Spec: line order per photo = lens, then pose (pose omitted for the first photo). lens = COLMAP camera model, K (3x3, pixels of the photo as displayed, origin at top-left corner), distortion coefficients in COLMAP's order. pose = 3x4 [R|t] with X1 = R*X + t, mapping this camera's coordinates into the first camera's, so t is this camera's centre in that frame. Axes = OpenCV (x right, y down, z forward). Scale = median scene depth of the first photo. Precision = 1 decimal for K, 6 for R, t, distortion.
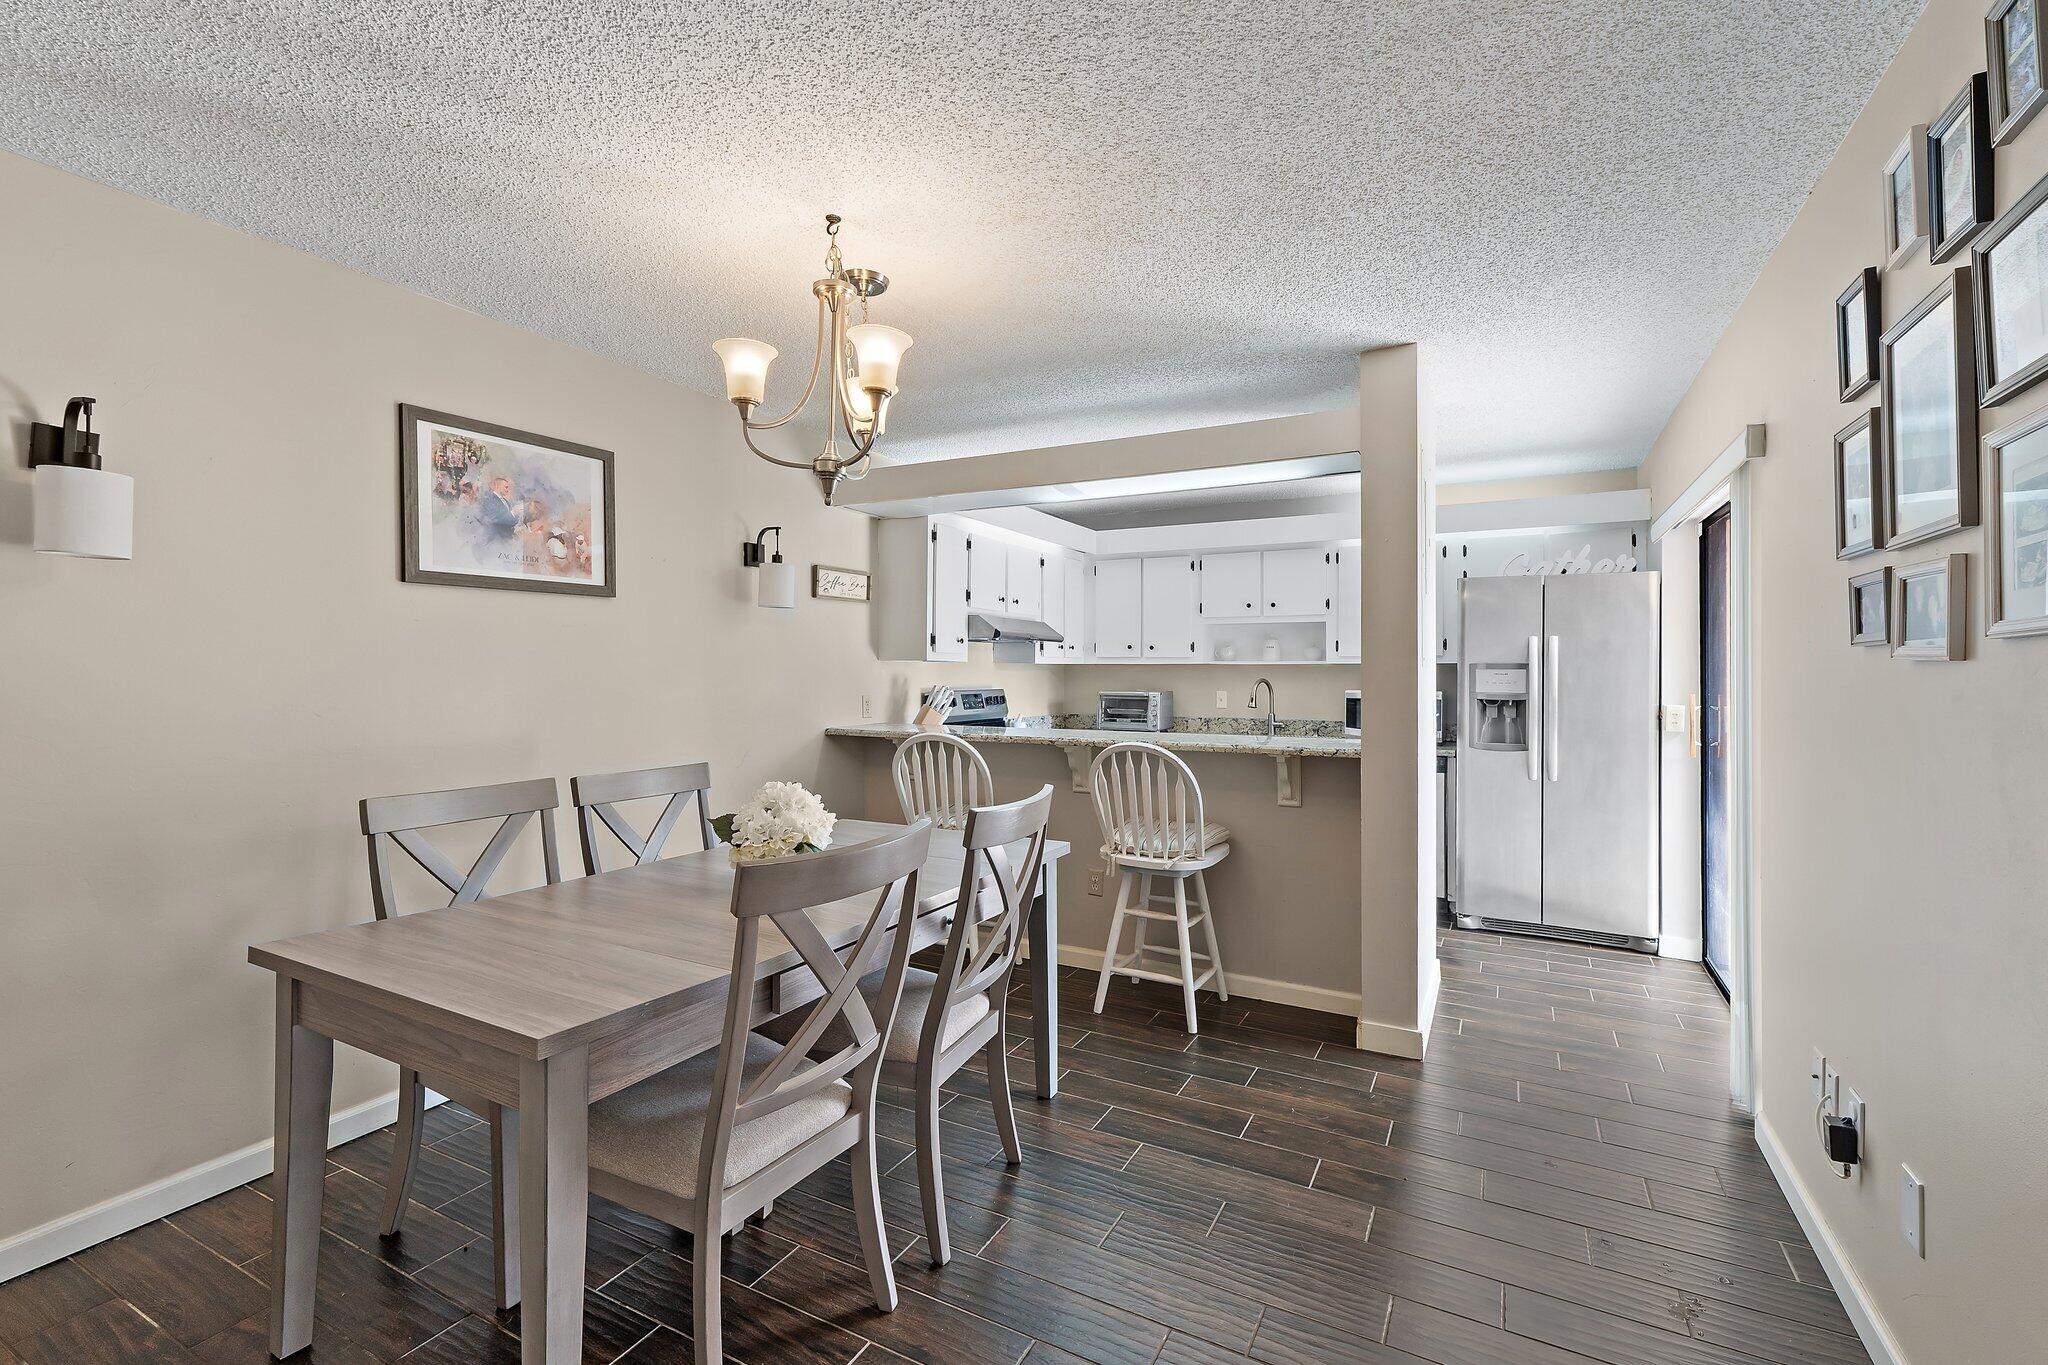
lens RADIAL K [[903.8, 0, 1033.3], [0, 903.8, 675.6], [0, 0, 1]] dist [0.003040, -0.000217]
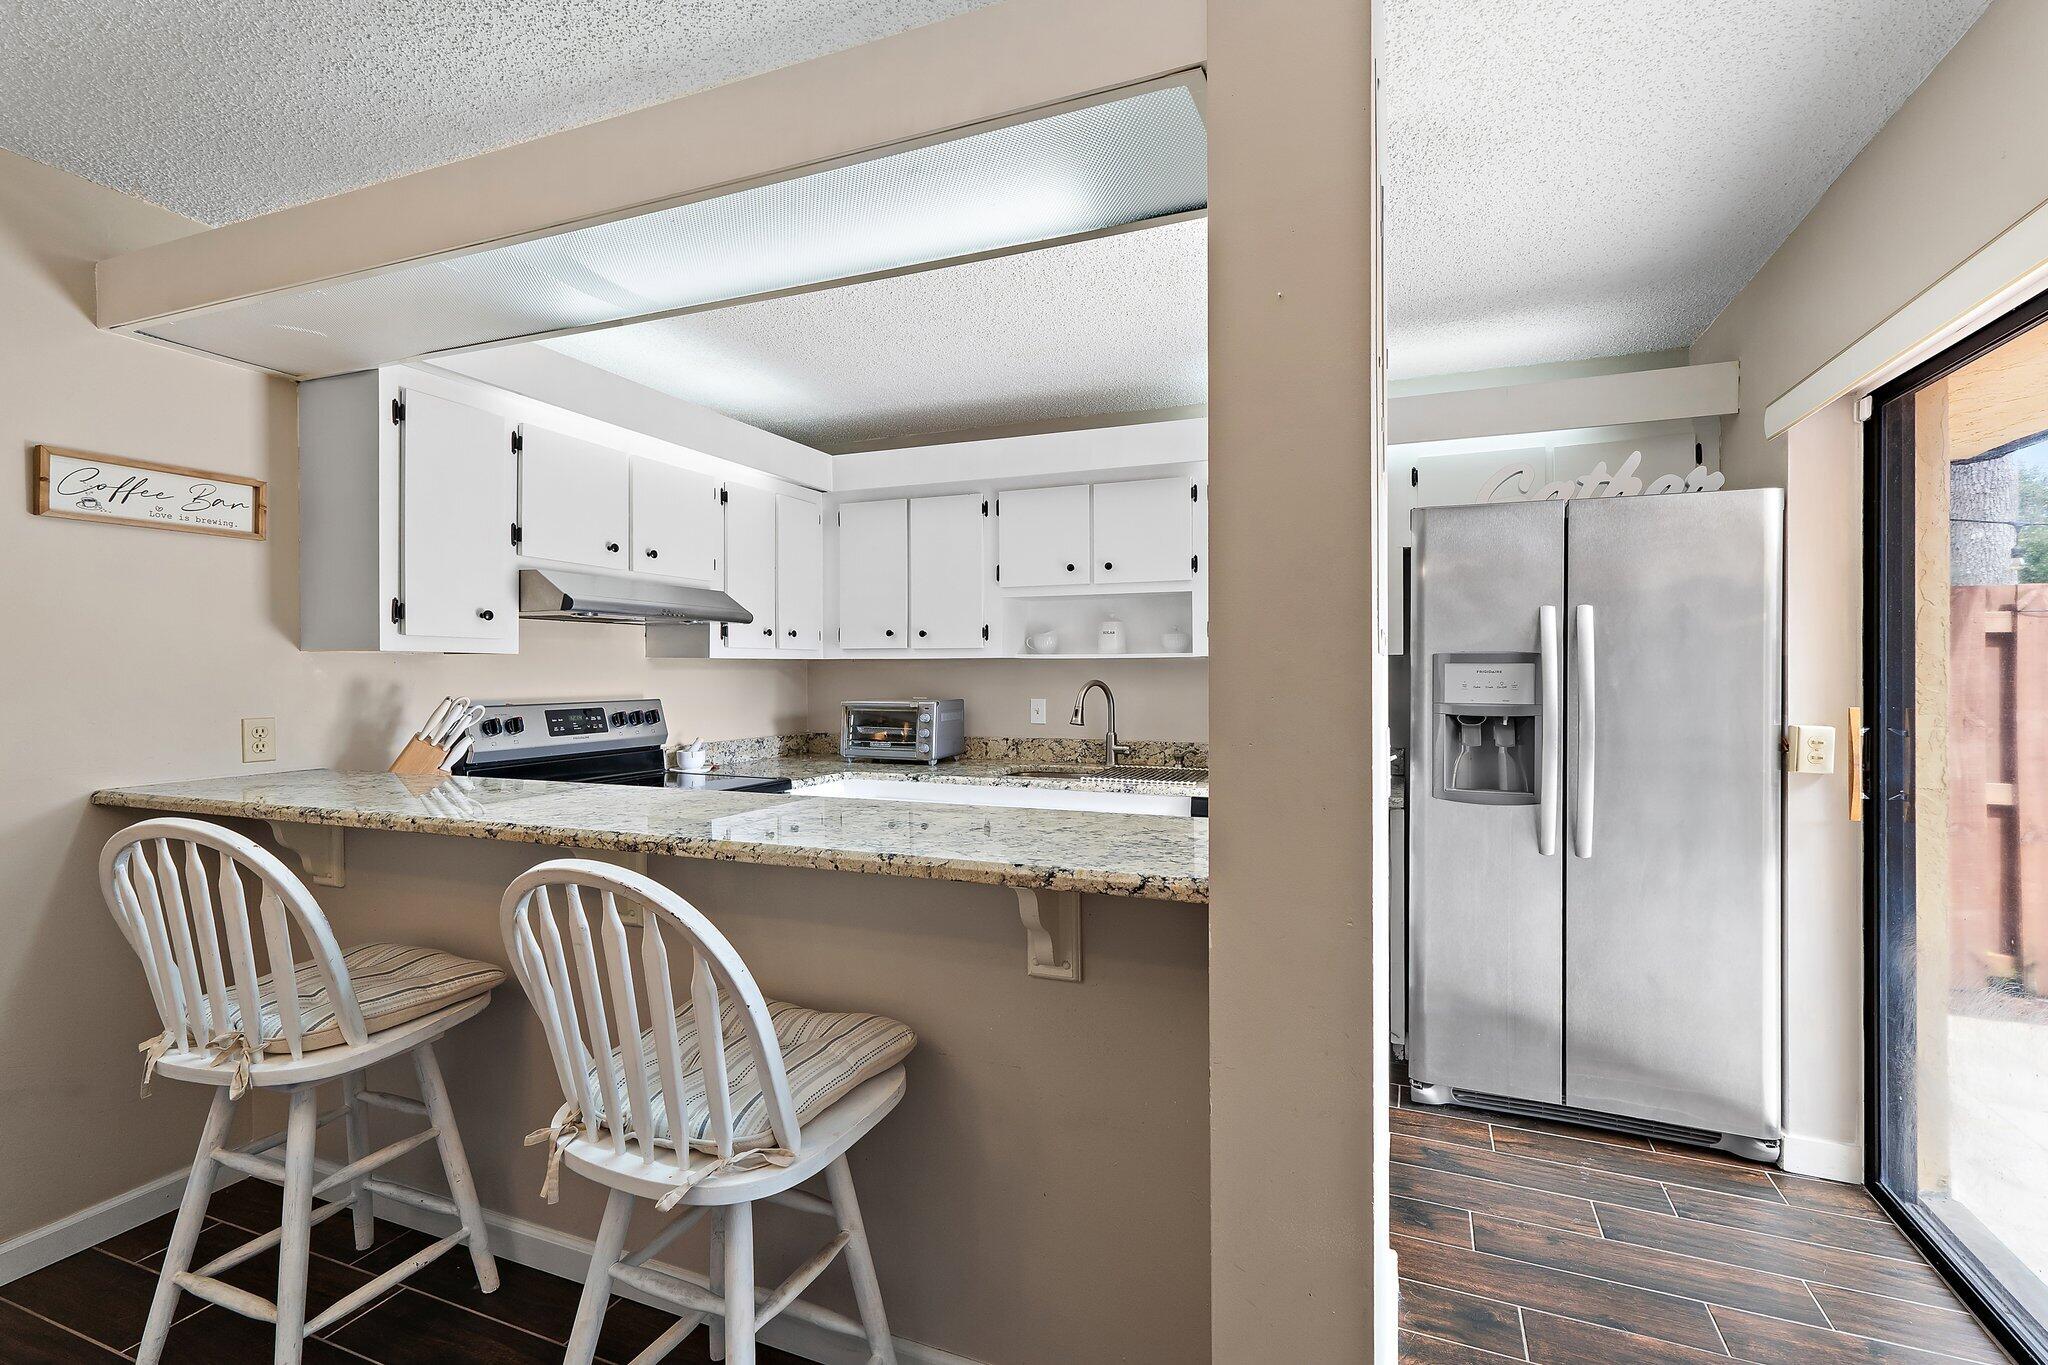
lens RADIAL K [[797.2, 0, 927.9], [0, 797.2, 678.0], [0, 0, 1]] dist [-0.000059, 0.000014]
pose [[0.998413, -0.003782, -0.056196, 0.187409], [0.004033, 0.999982, 0.004360, -0.001364], [0.056179, -0.004580, 0.998410, 0.471667]]
